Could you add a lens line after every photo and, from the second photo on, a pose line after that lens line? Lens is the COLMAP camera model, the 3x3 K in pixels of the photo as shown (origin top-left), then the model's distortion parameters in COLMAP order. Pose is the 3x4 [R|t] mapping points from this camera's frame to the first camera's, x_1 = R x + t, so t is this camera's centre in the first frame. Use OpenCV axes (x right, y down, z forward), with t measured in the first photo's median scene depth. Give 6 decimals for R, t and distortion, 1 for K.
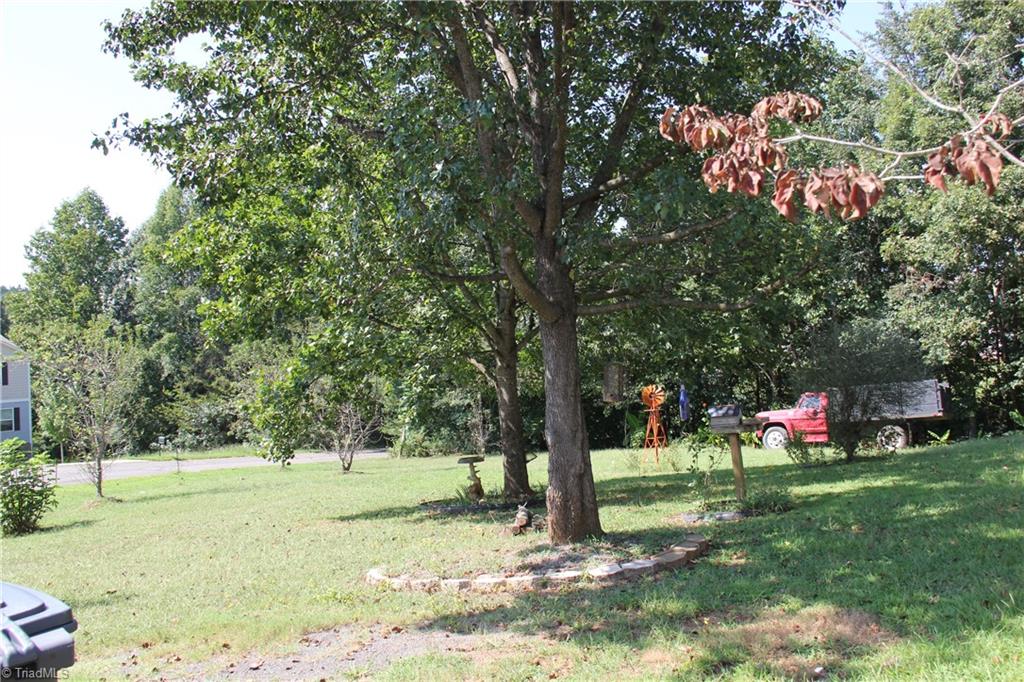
lens RADIAL K [[883.2, 0, 512.0], [0, 883.2, 341.0], [0, 0, 1]] dist [-0.222868, 0.199746]
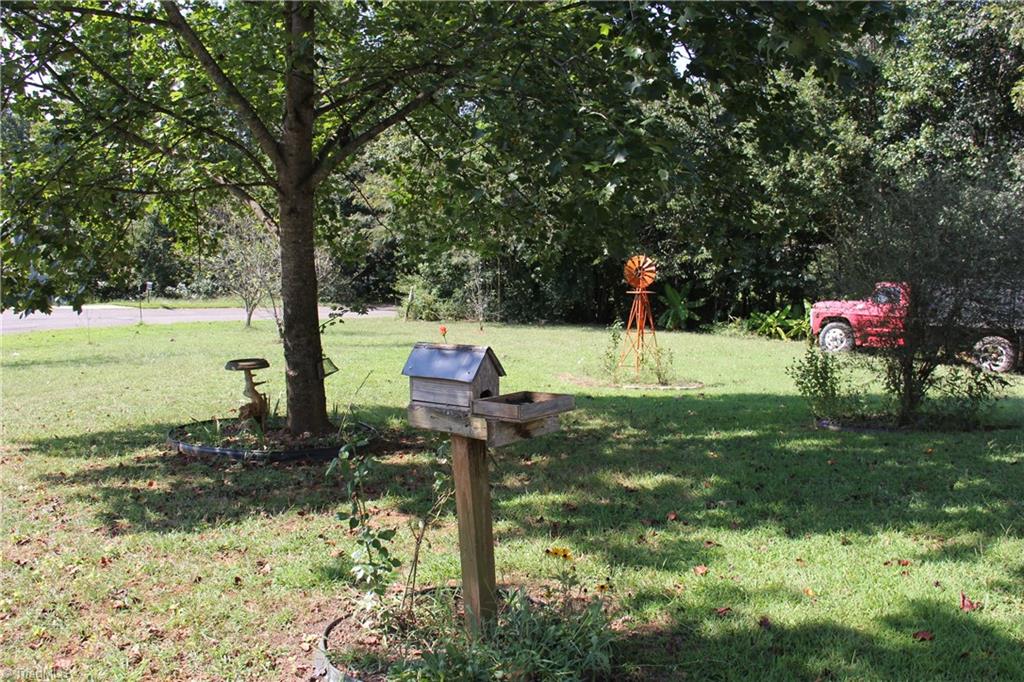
lens RADIAL K [[883.2, 0, 512.0], [0, 883.2, 341.0], [0, 0, 1]] dist [-0.222868, 0.199746]
pose [[0.991707, 0.071506, -0.106789, 0.090055], [-0.053118, 0.984685, 0.166055, 0.004825], [0.117027, -0.159006, 0.980317, 0.200493]]
